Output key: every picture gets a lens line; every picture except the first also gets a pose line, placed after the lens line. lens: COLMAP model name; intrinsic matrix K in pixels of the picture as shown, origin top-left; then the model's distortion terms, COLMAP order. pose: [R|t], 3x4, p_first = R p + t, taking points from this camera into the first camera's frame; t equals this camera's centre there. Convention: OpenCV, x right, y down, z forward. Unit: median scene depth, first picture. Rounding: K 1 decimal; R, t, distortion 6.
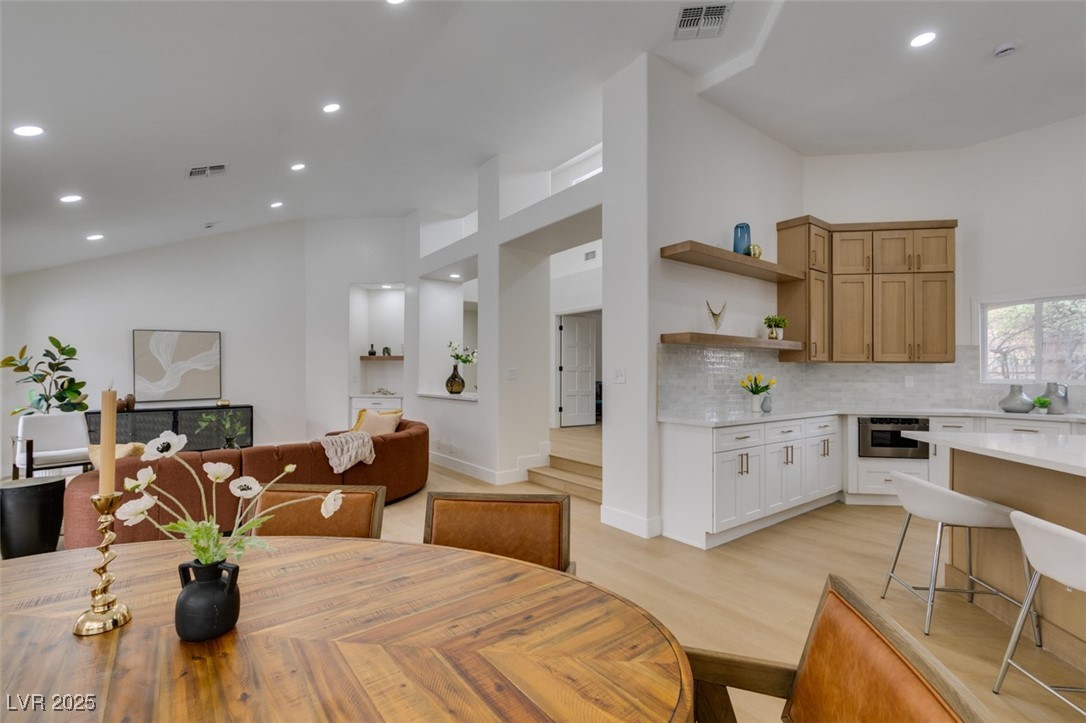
lens RADIAL K [[485.4, 0, 544.2], [0, 485.4, 365.5], [0, 0, 1]] dist [0.008755, -0.002796]
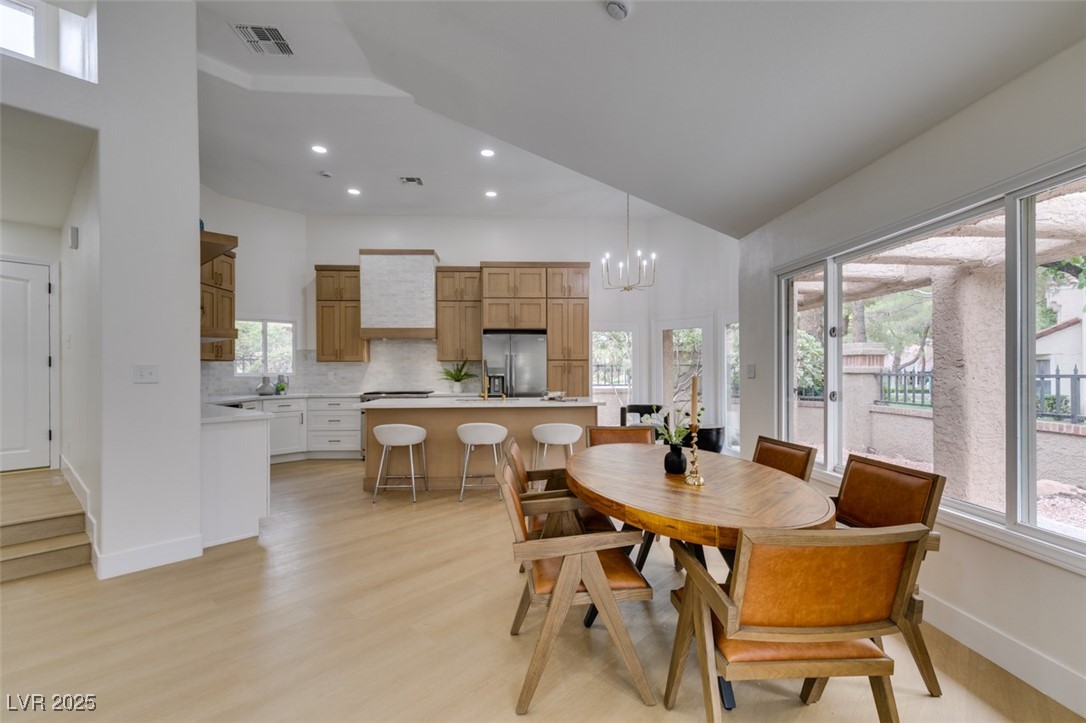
lens RADIAL K [[485.4, 0, 540.7], [0, 485.4, 369.5], [0, 0, 1]] dist [0.008755, -0.002796]
pose [[-0.192840, -0.003463, 0.981224, -0.528734], [-0.010693, 0.999942, 0.001428, 0.005294], [-0.981172, -0.010217, -0.192866, 0.380206]]
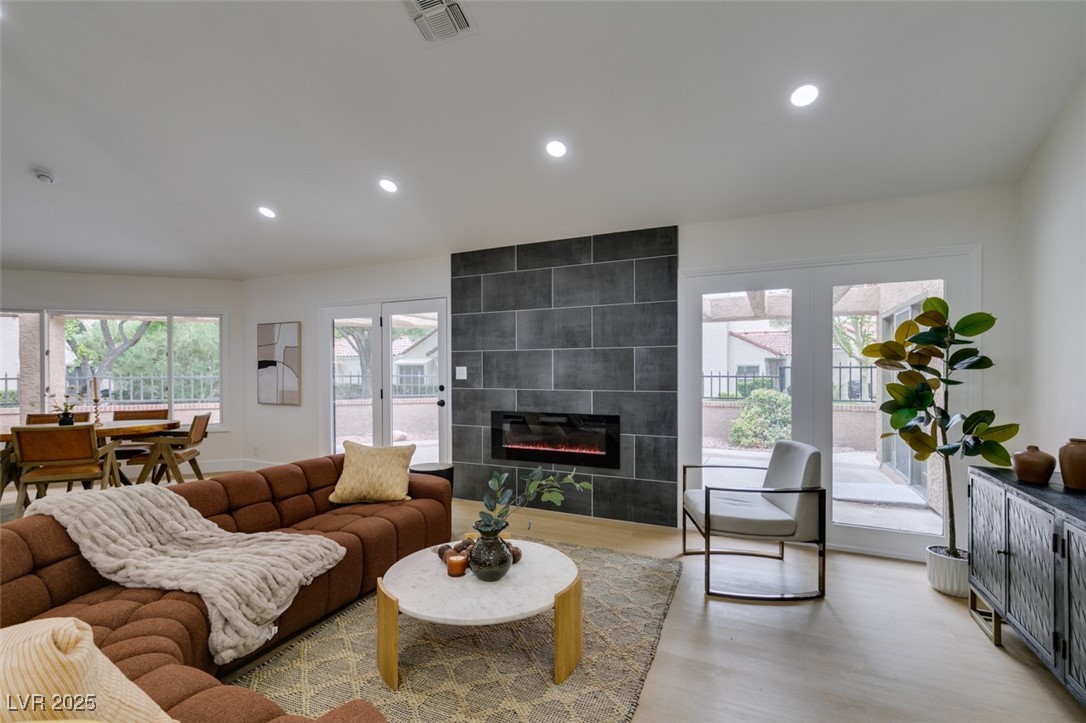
lens RADIAL K [[485.4, 0, 543.5], [0, 485.4, 370.6], [0, 0, 1]] dist [0.008755, -0.002796]
pose [[-0.881246, 0.001242, -0.472655, -0.457357], [0.008875, 0.999864, -0.013919, 0.018649], [0.472574, -0.016461, -0.881137, 1.306162]]
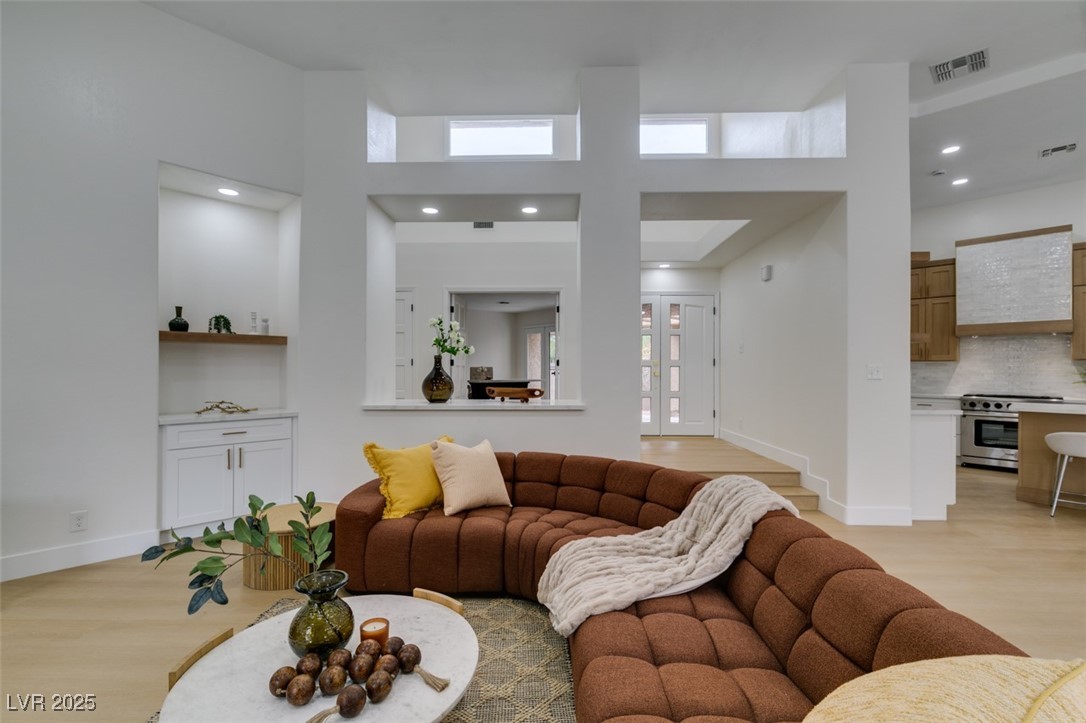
lens RADIAL K [[485.4, 0, 537.6], [0, 485.4, 363.6], [0, 0, 1]] dist [0.008755, -0.002796]
pose [[0.616179, 0.006161, 0.787582, -0.756986], [-0.012003, 0.999927, 0.001569, 0.008244], [-0.787515, -0.010420, 0.616207, 0.665084]]
